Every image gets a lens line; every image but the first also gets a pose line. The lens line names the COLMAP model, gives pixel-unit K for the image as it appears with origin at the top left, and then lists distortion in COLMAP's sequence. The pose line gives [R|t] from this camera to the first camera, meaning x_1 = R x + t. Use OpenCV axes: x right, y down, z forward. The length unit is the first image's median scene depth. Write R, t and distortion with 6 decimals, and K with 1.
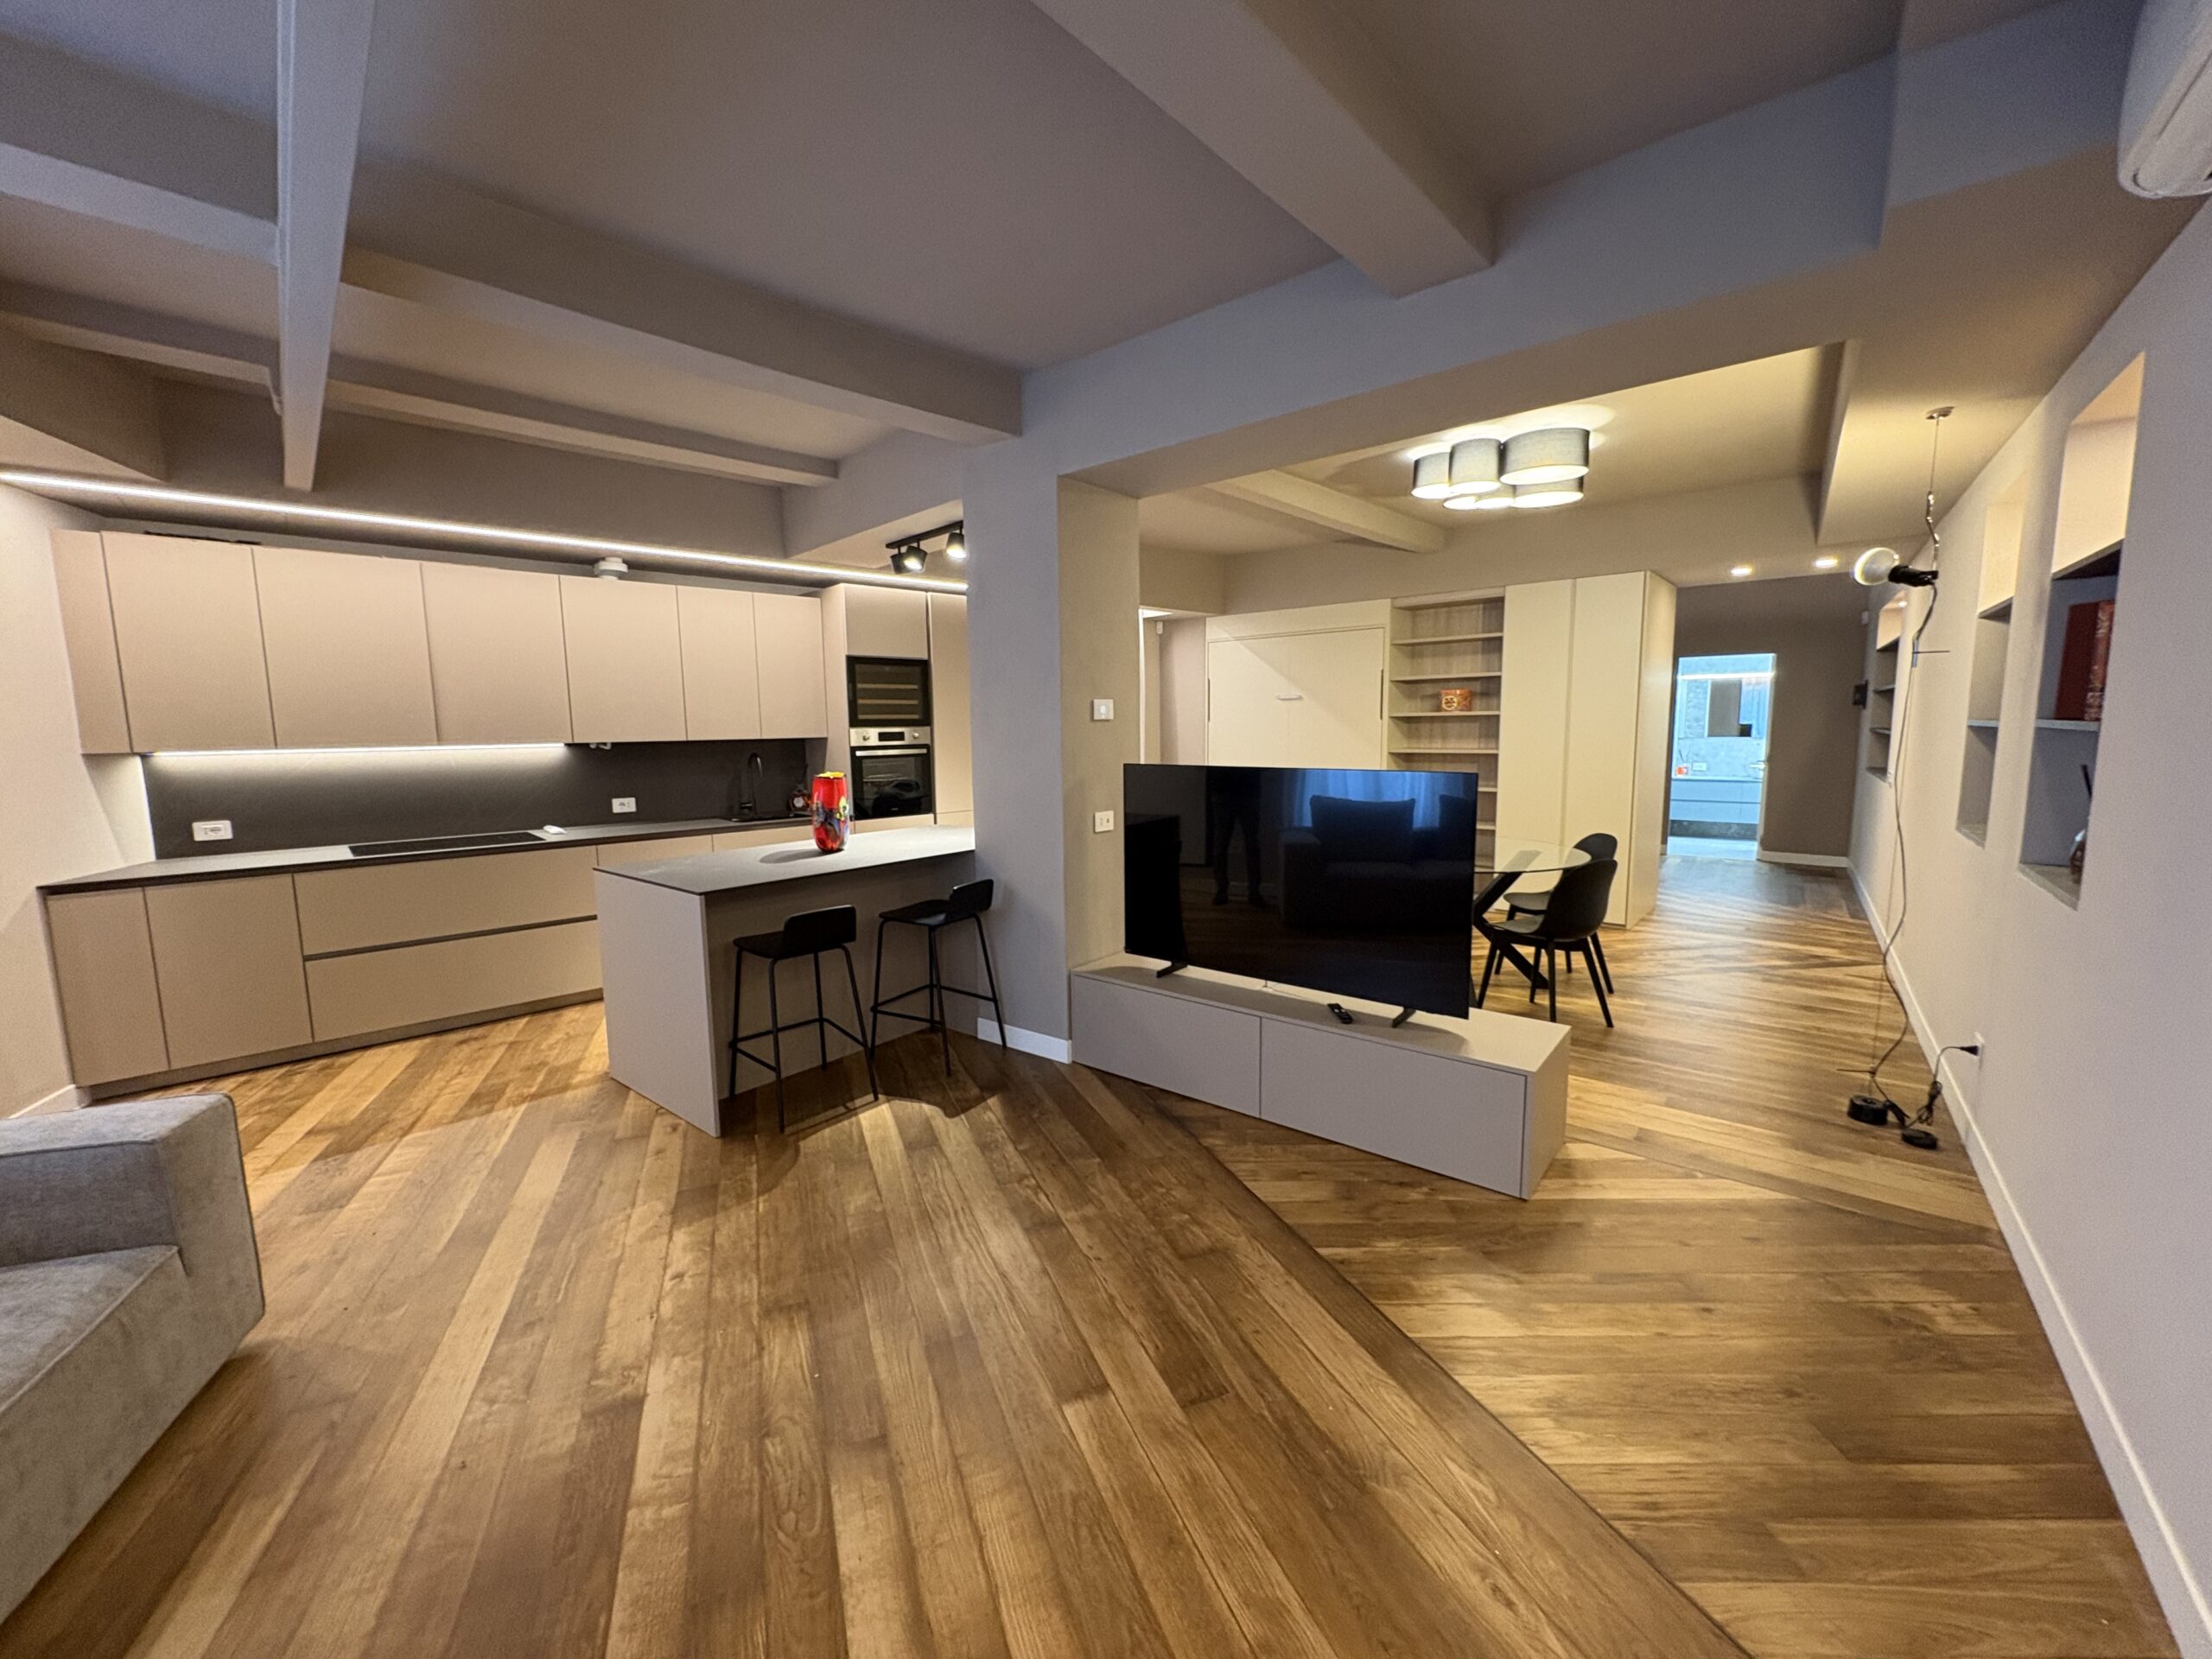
lens RADIAL K [[877.3, 0, 1104.9], [0, 877.3, 829.2], [0, 0, 1]] dist [0.000776, -0.000331]
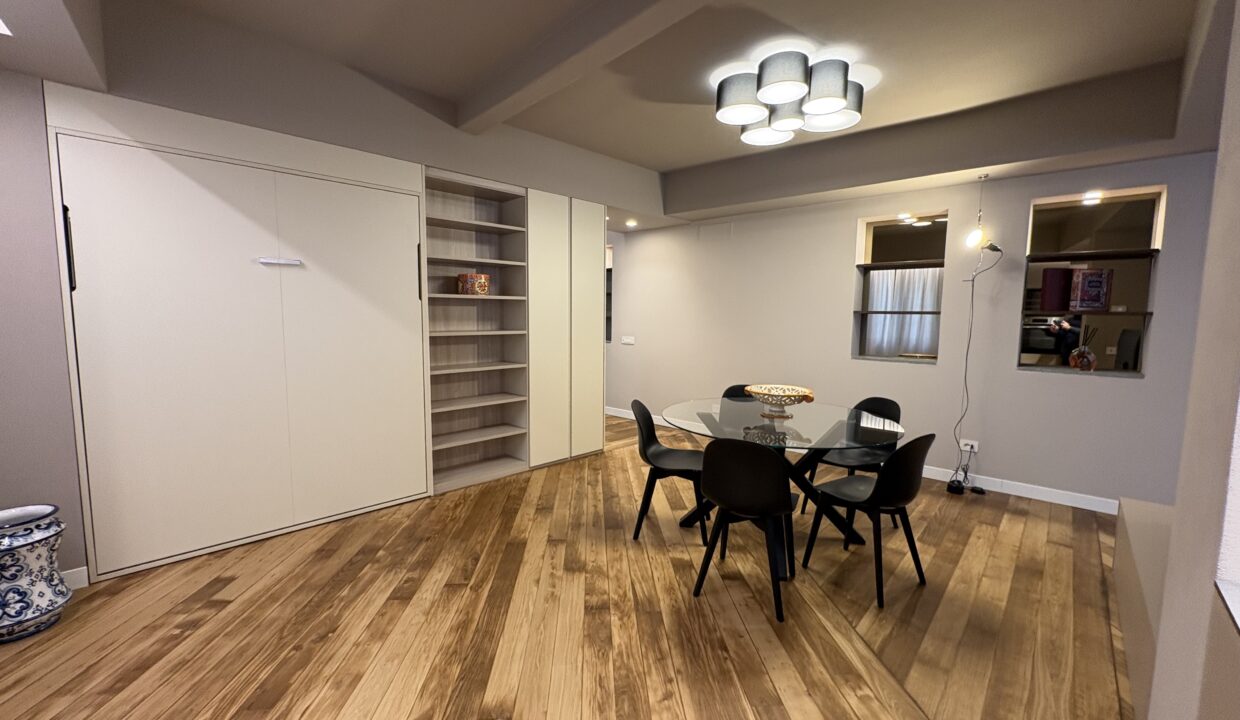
lens RADIAL K [[491.5, 0, 619.9], [0, 491.5, 356.7], [0, 0, 1]] dist [0.000717, -0.000307]
pose [[0.069815, -0.076492, 0.994623, -0.324595], [0.106770, 0.991901, 0.068788, -0.152286], [-0.991830, 0.101393, 0.077417, 1.447959]]
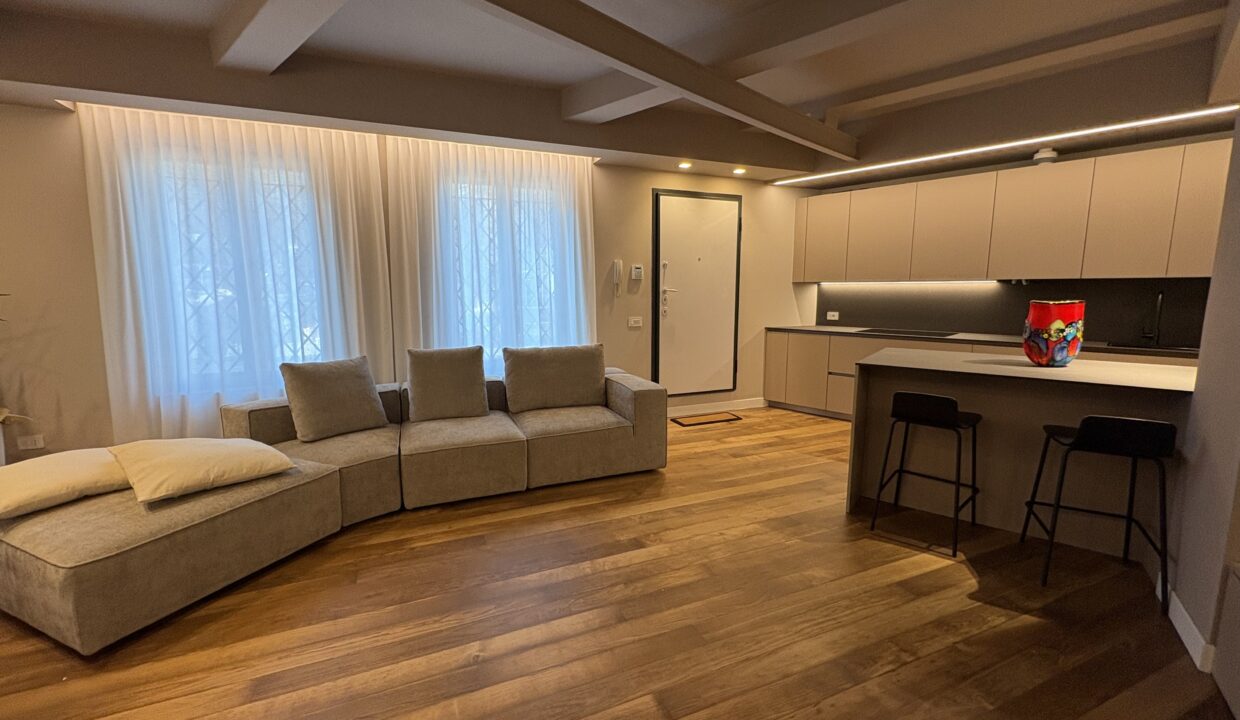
lens RADIAL K [[491.5, 0, 618.8], [0, 491.5, 358.0], [0, 0, 1]] dist [0.000717, -0.000307]
pose [[0.014389, 0.151216, -0.988396, 0.354360], [-0.119509, 0.981673, 0.148447, -0.016278], [0.992729, 0.115986, 0.032197, 0.429386]]
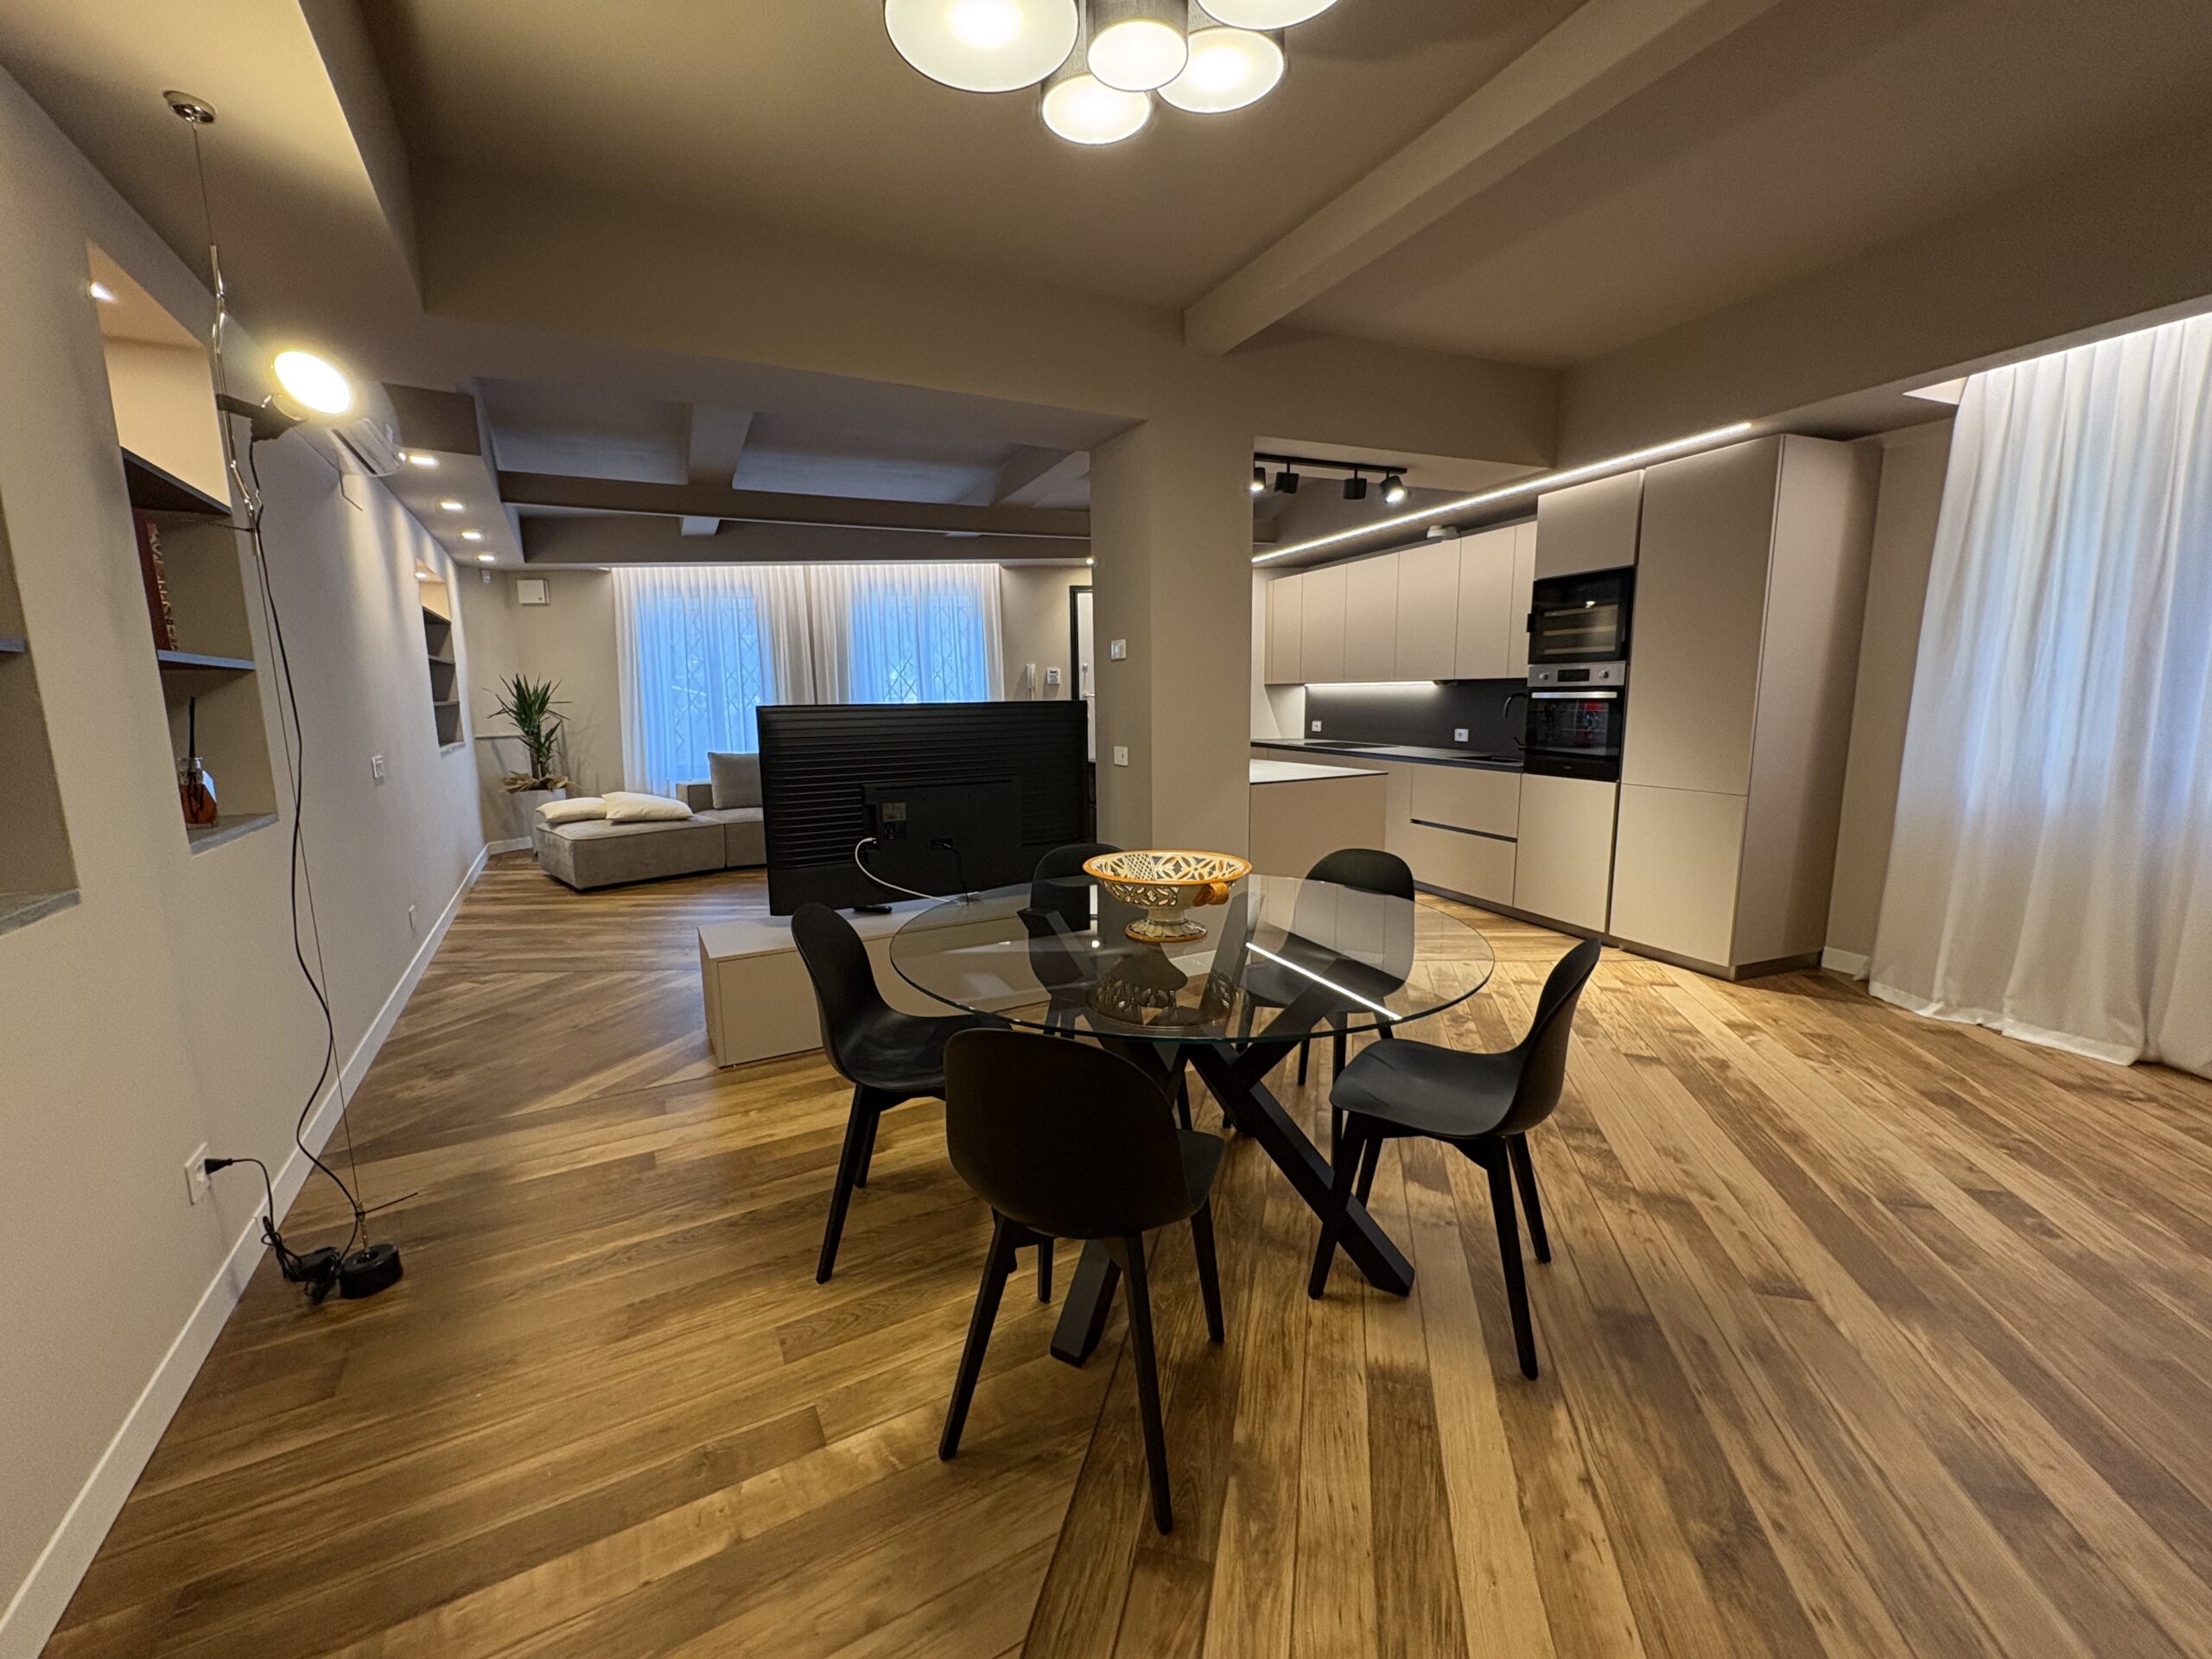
lens RADIAL K [[877.3, 0, 1105.0], [0, 877.3, 826.0], [0, 0, 1]] dist [0.000776, -0.000331]
pose [[-0.373176, 0.155778, -0.914589, 1.020999], [-0.097581, 0.973744, 0.205670, -0.146991], [0.922615, 0.165998, -0.348177, 1.408064]]
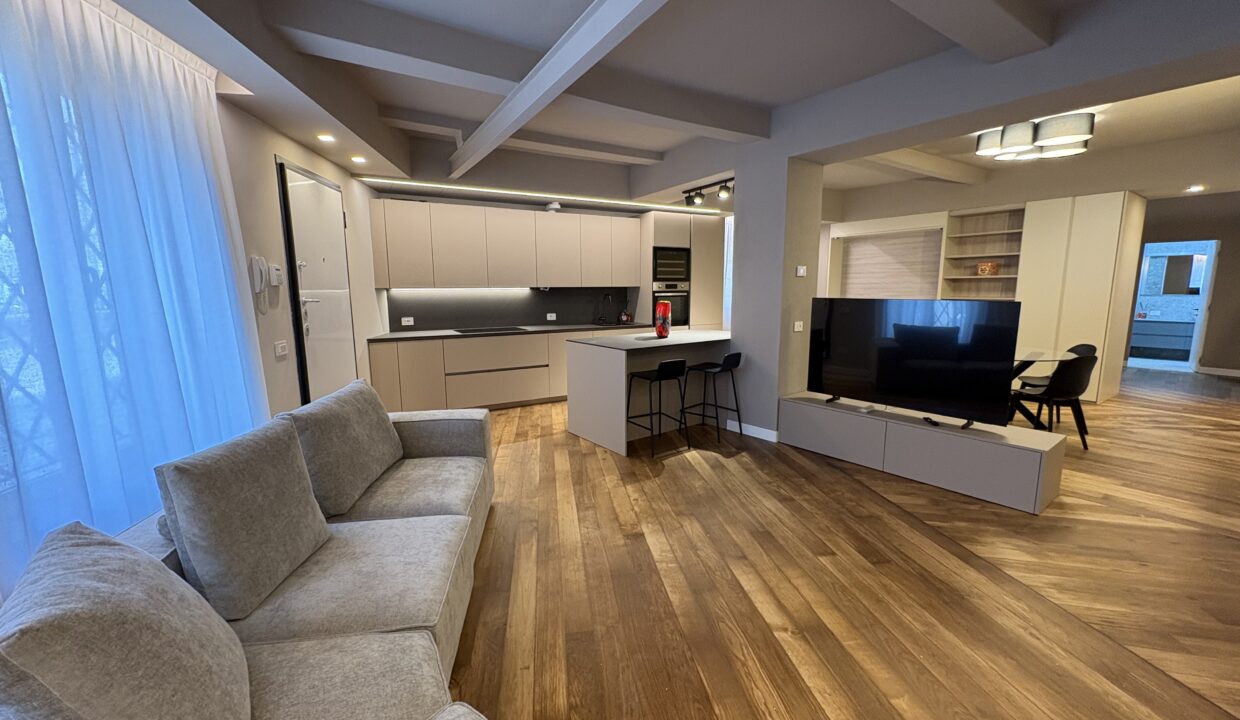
lens RADIAL K [[491.5, 0, 619.5], [0, 491.5, 359.9], [0, 0, 1]] dist [0.000717, -0.000307]
pose [[0.973237, 0.042047, -0.225925, -0.148718], [-0.035343, 0.998809, 0.033639, 0.046229], [0.227070, -0.024754, 0.973564, -0.214003]]
